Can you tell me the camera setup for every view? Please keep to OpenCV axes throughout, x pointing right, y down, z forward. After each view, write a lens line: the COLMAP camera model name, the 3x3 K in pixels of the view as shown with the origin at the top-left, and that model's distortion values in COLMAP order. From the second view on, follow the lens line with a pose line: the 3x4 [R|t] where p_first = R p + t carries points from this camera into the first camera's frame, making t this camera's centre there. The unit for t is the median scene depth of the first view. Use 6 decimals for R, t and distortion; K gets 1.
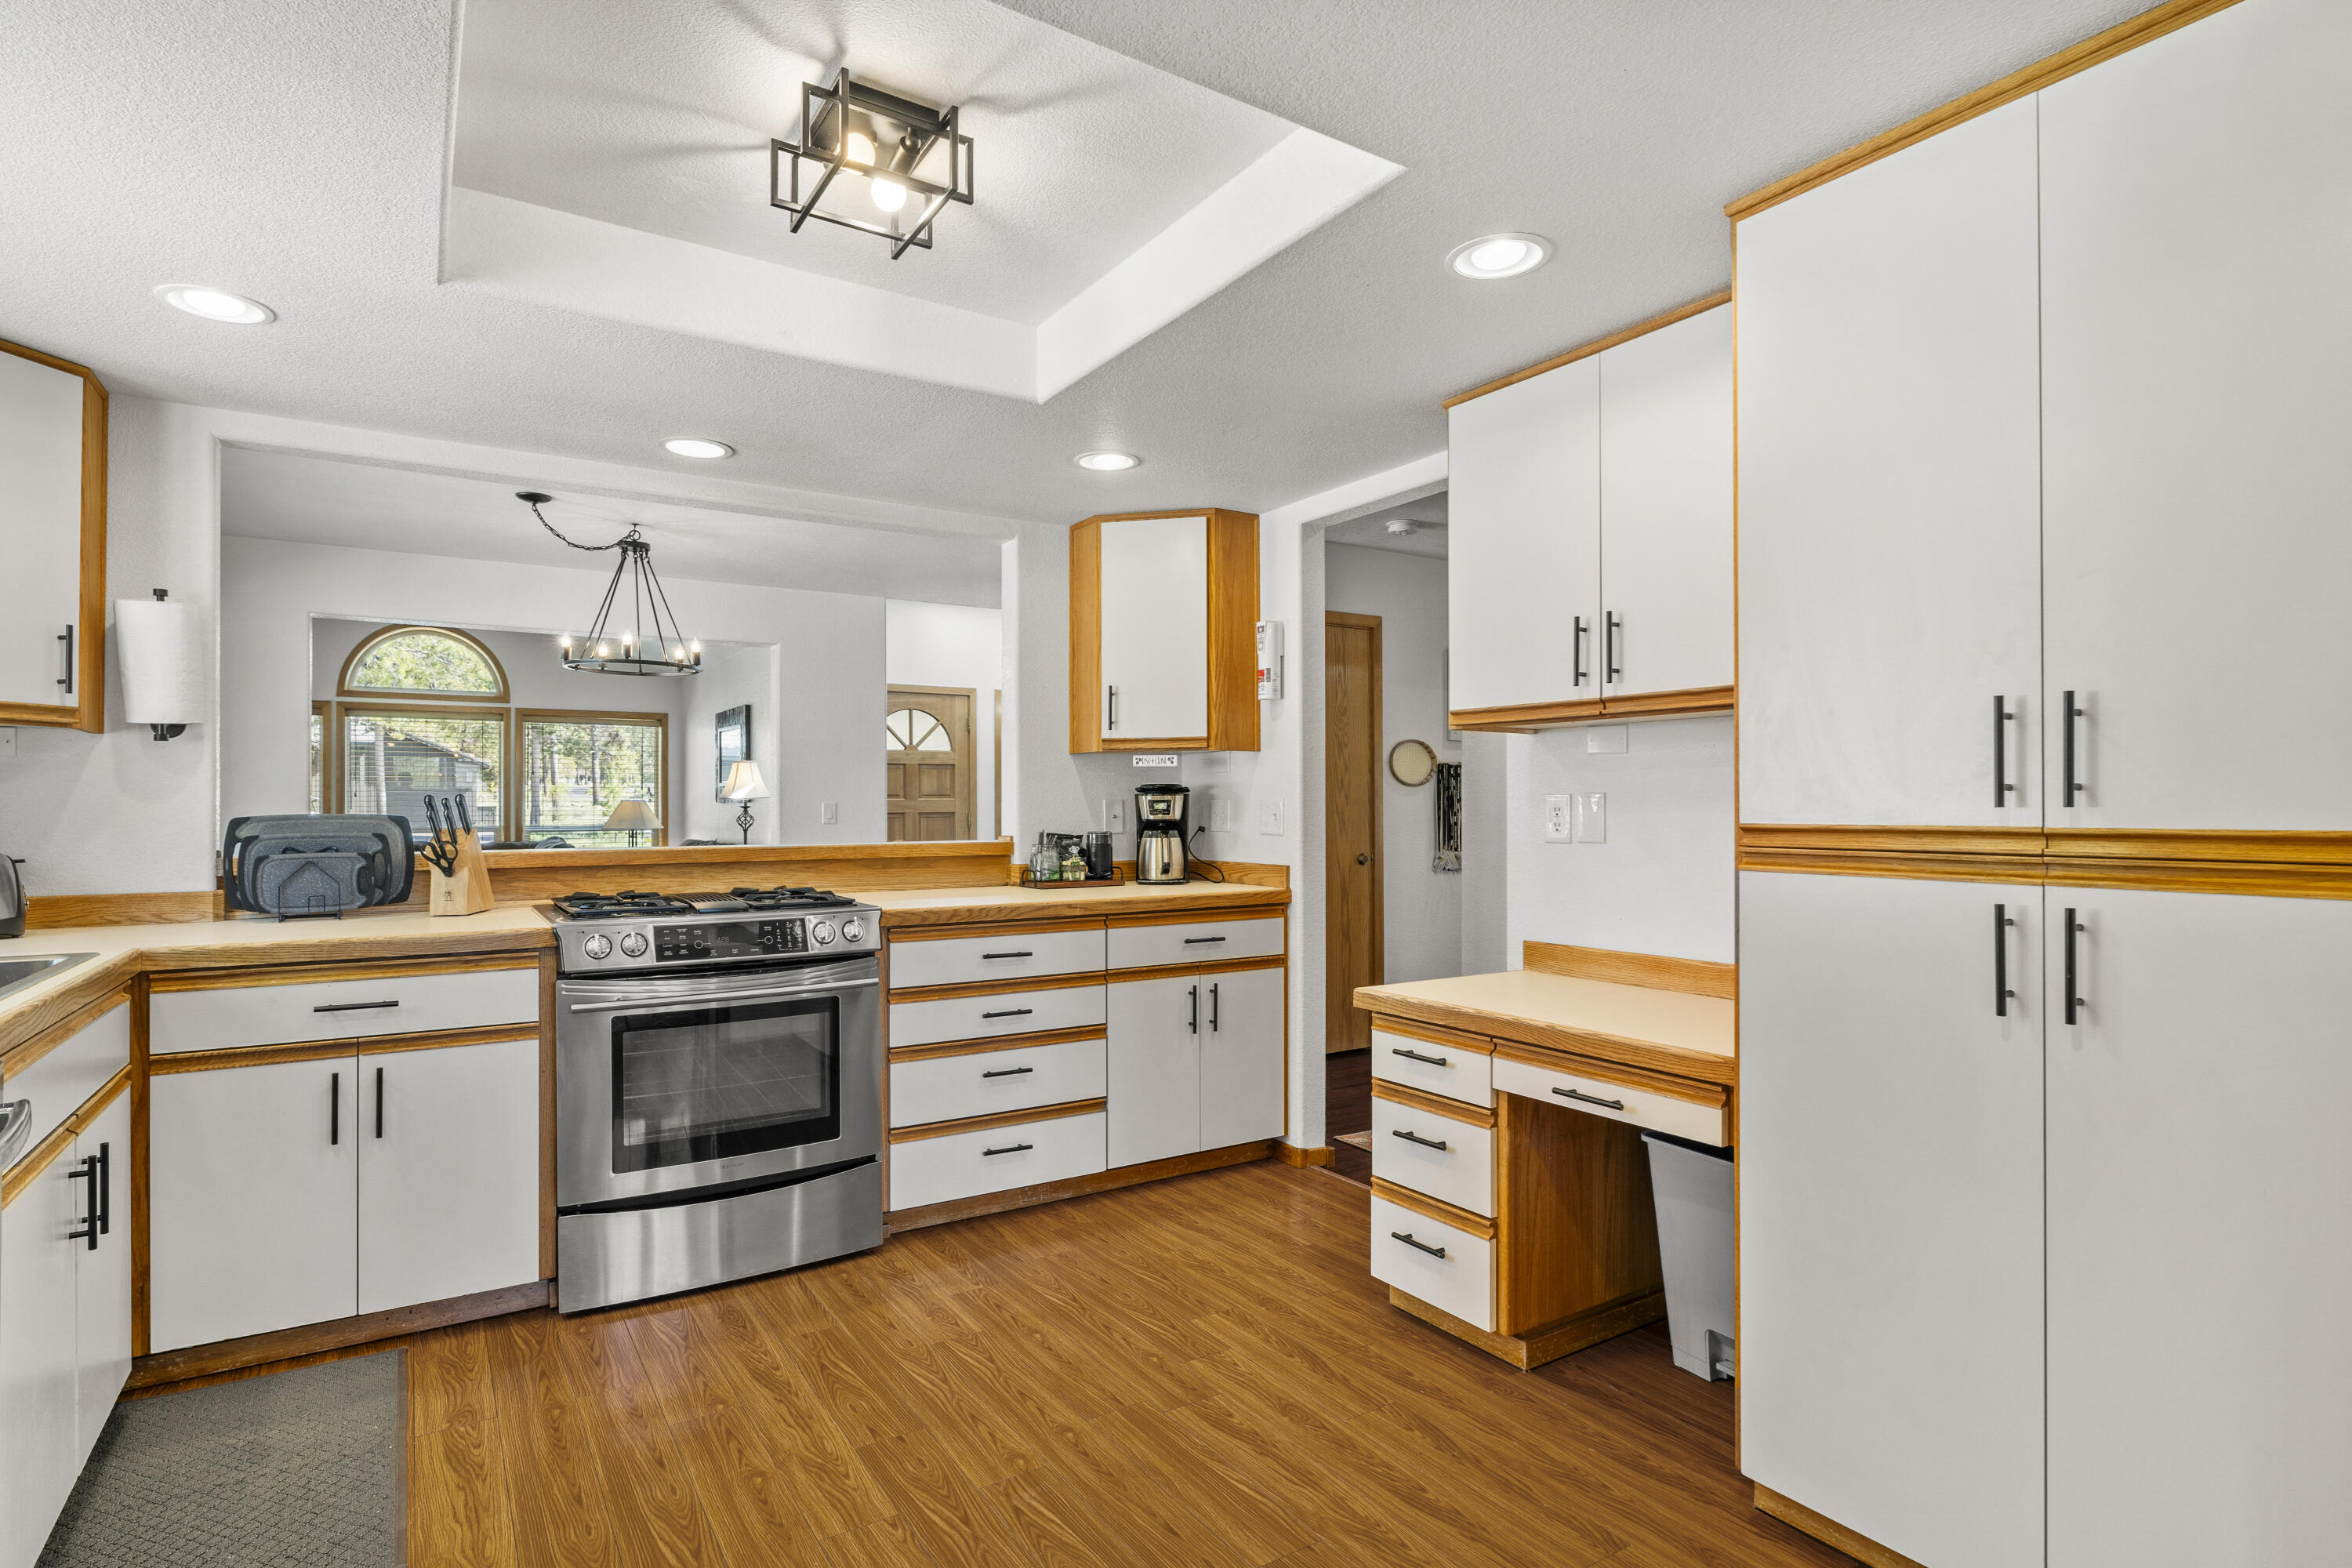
lens RADIAL K [[1160.4, 0, 1166.1], [0, 1160.4, 802.3], [0, 0, 1]] dist [-0.002092, -0.000050]
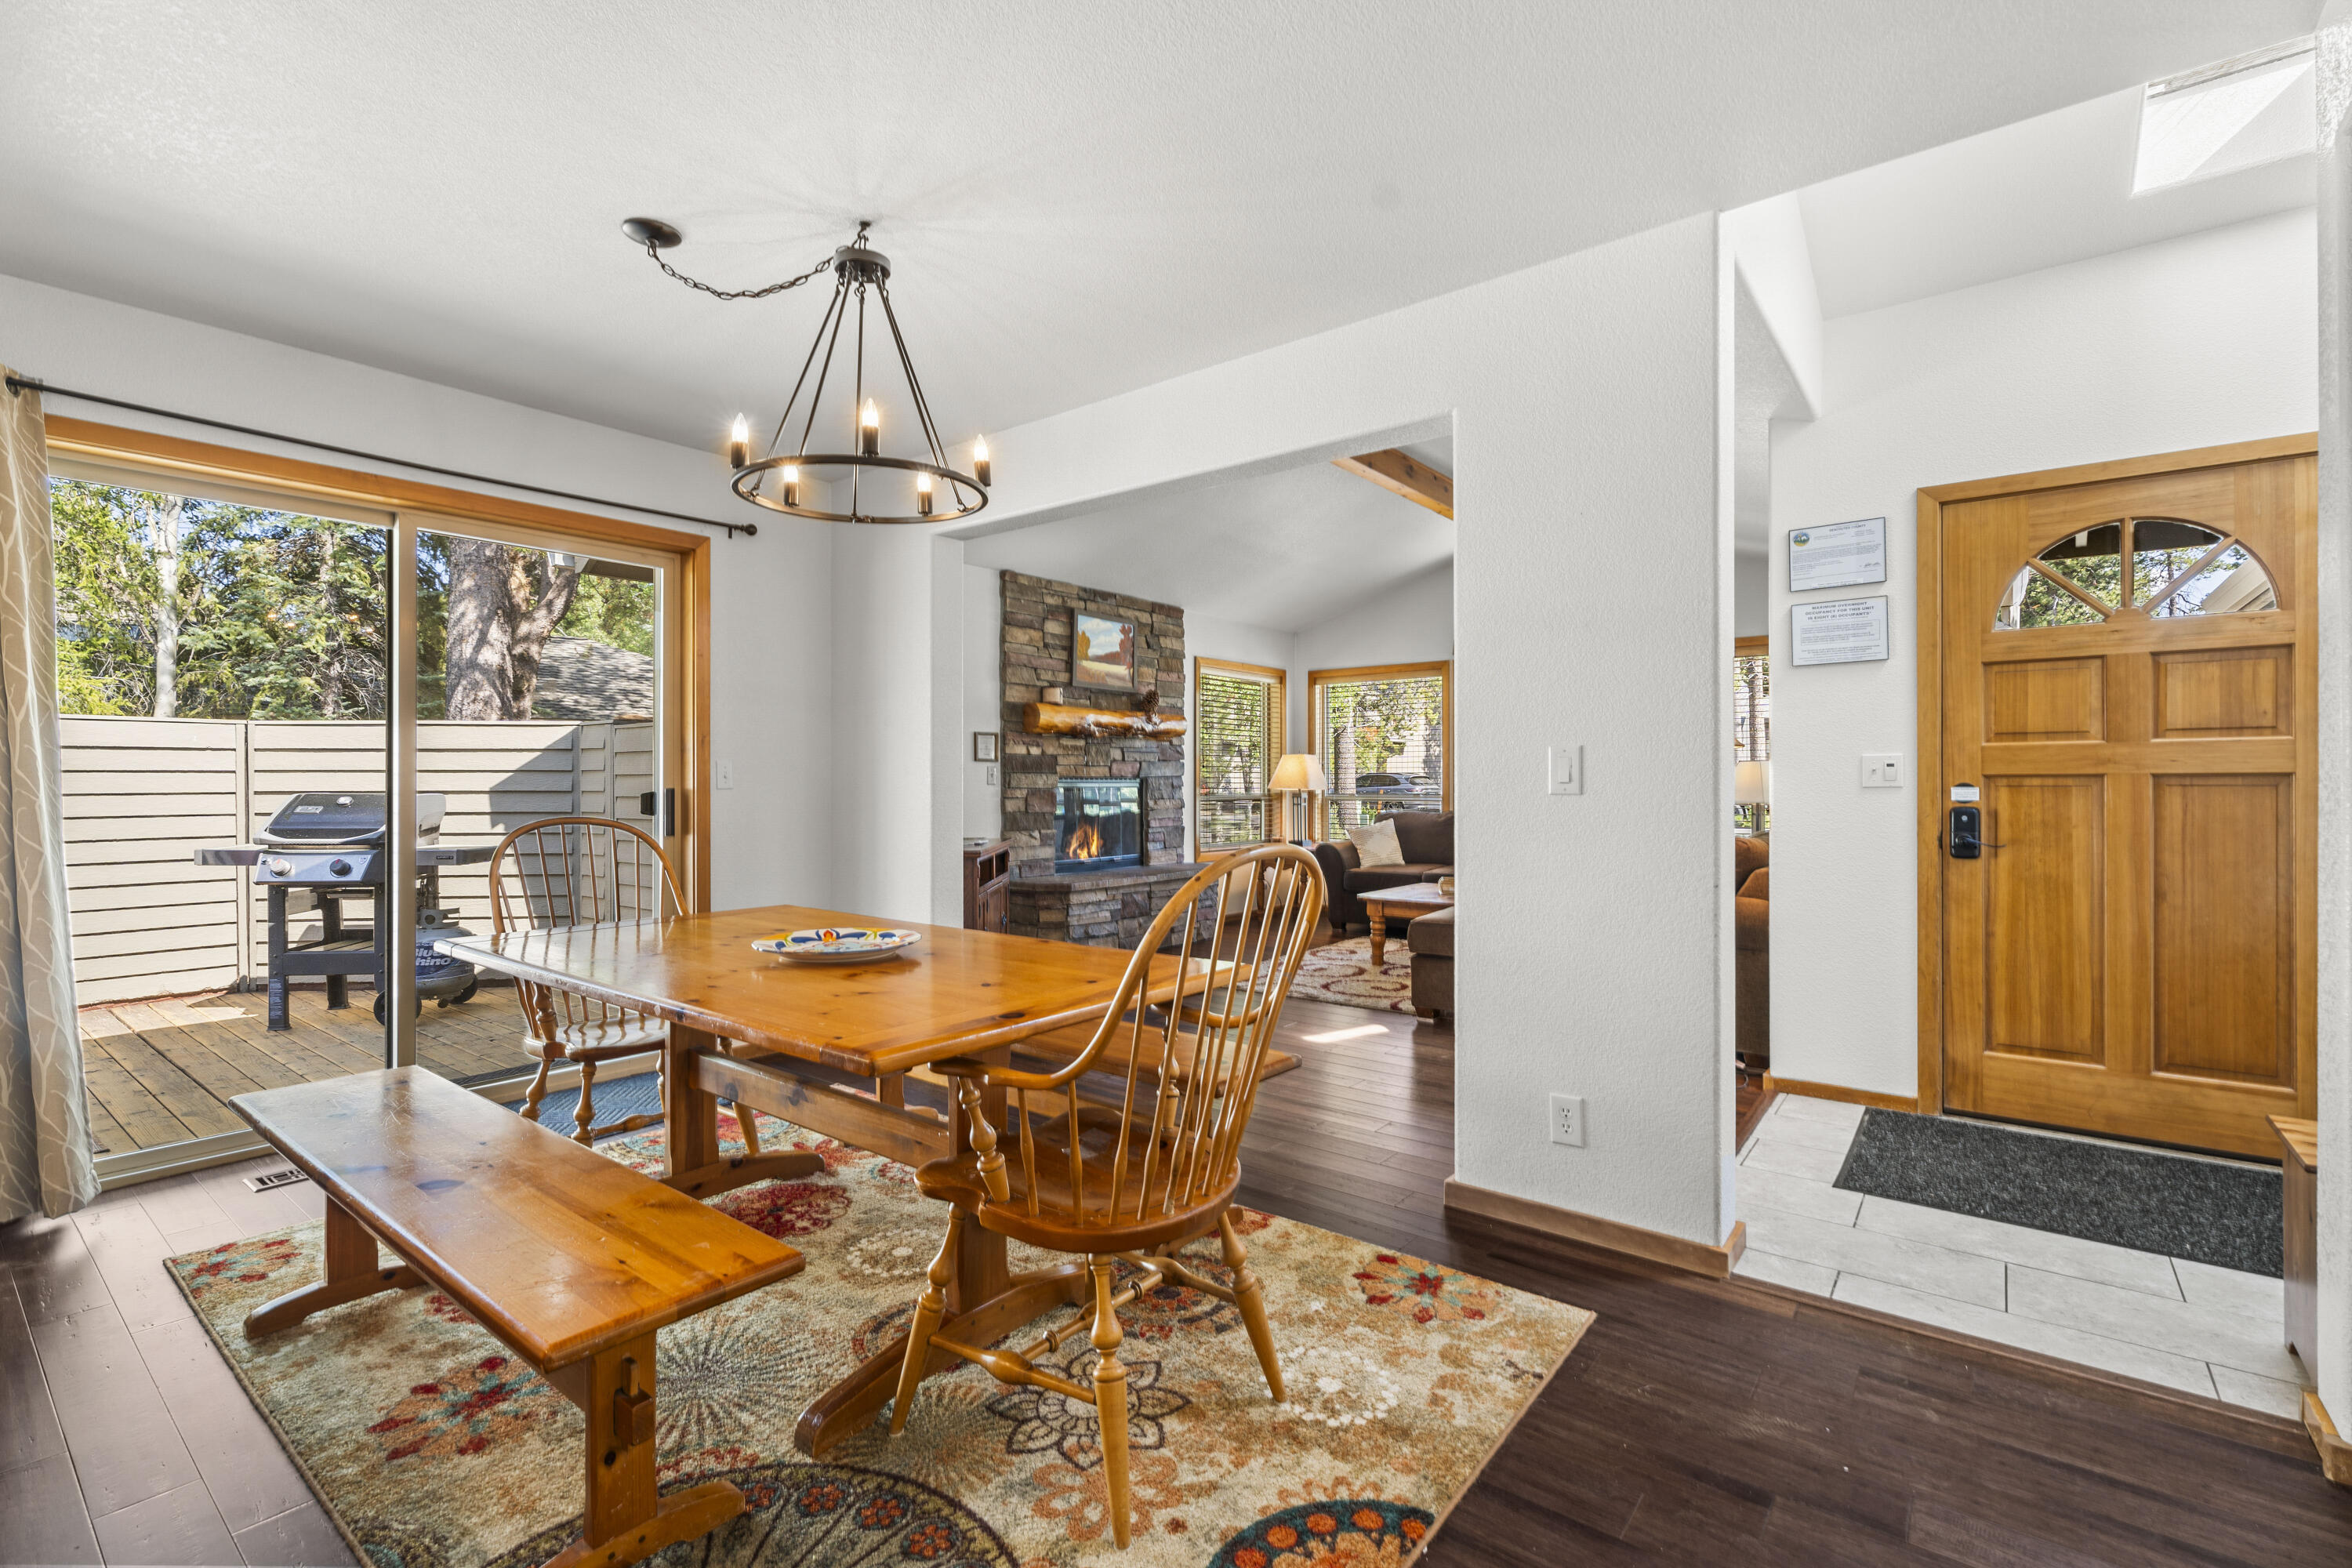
lens RADIAL K [[1047.7, 0, 1171.1], [0, 1047.7, 781.3], [0, 0, 1]] dist [0.003891, 0.000687]
pose [[0.311077, 0.003800, -0.950377, 0.065830], [0.001937, 0.999987, 0.004632, 0.020573], [0.950383, -0.003282, 0.311066, 1.395776]]
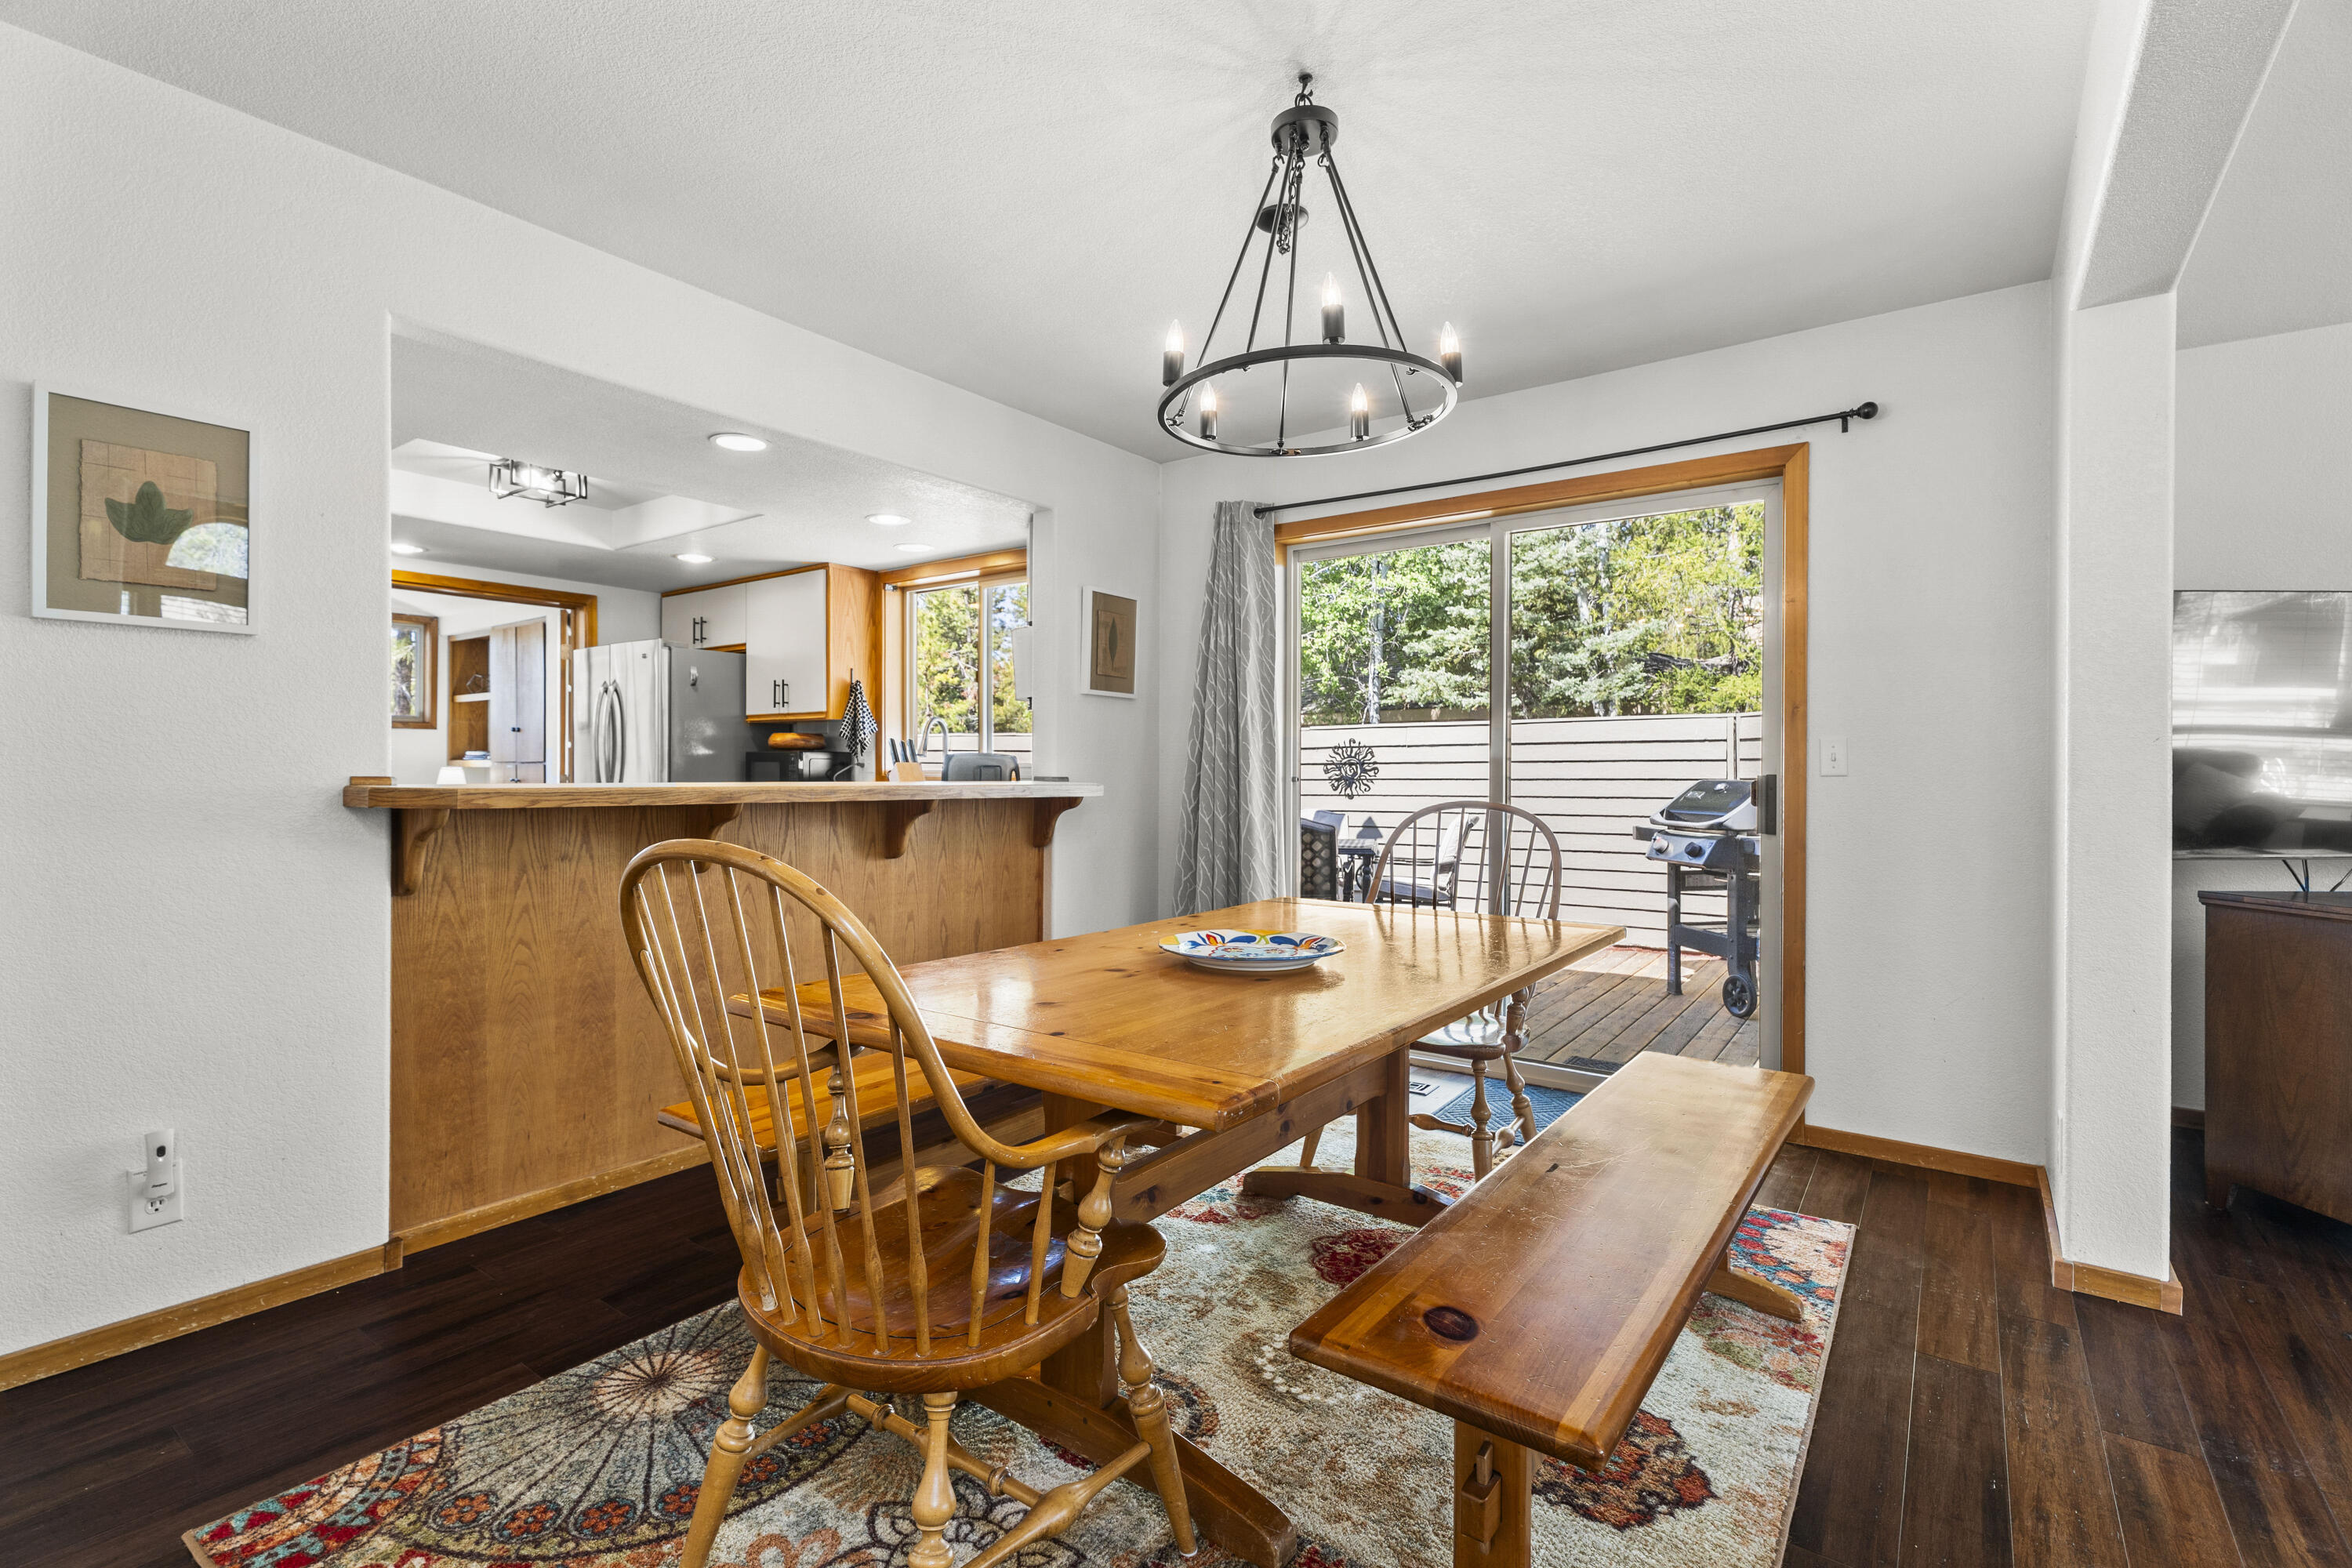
lens RADIAL K [[1077.7, 0, 1146.3], [0, 1077.7, 774.5], [0, 0, 1]] dist [0.000331, 0.000056]
pose [[-0.940200, 0.001869, -0.340618, -0.366392], [0.001554, 0.999998, 0.001197, 0.030670], [0.340620, 0.000596, -0.940201, 1.924085]]
